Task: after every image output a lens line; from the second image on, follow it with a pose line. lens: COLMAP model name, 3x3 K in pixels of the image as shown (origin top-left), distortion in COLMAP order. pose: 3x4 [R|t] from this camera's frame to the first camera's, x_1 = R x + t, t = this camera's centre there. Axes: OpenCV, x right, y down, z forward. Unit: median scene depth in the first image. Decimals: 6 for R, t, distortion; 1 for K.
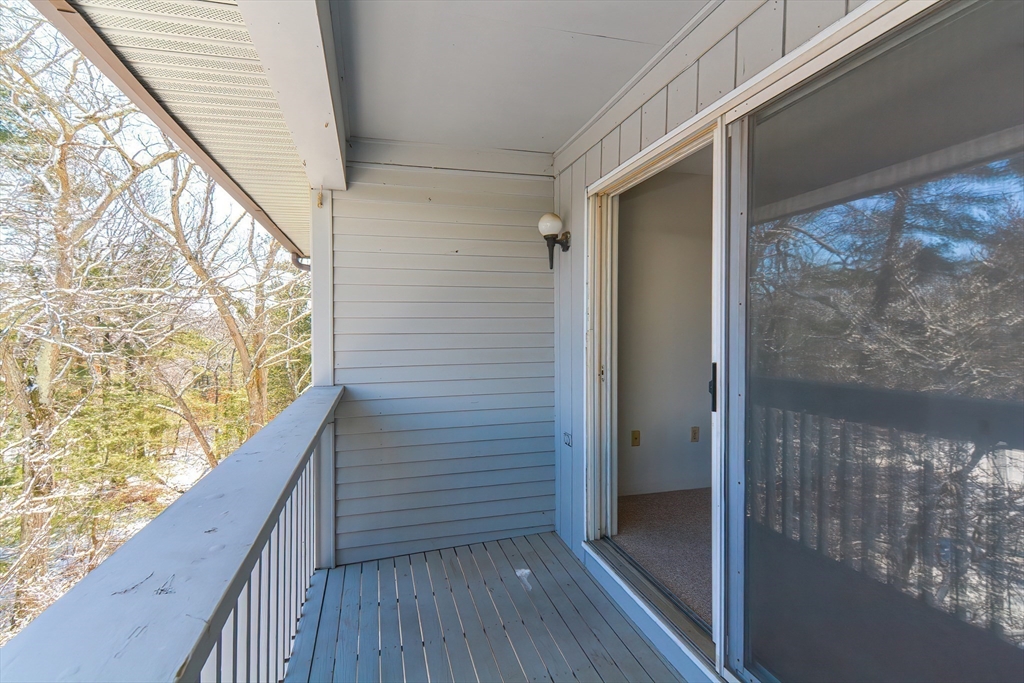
lens RADIAL K [[493.2, 0, 507.5], [0, 493.2, 336.4], [0, 0, 1]] dist [0.019764, -0.005174]
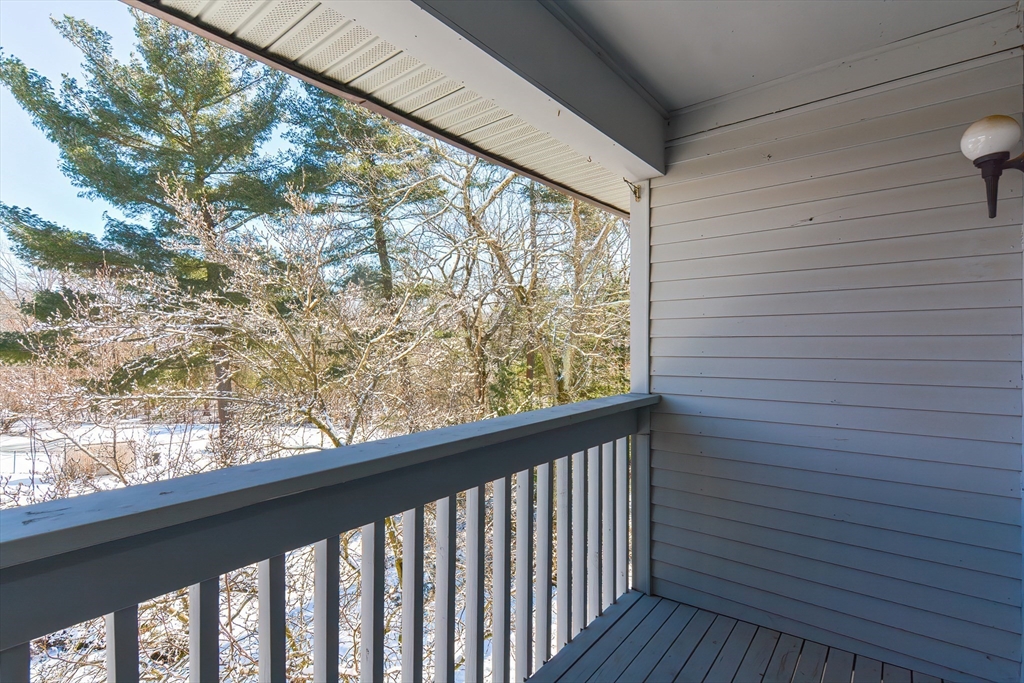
lens RADIAL K [[496.6, 0, 510.4], [0, 496.6, 341.4], [0, 0, 1]] dist [0.012479, -0.004034]
pose [[0.589612, 0.006023, -0.807664, 0.222942], [-0.008048, 0.999966, 0.001582, 0.003152], [0.807647, 0.005567, 0.589641, 0.244065]]
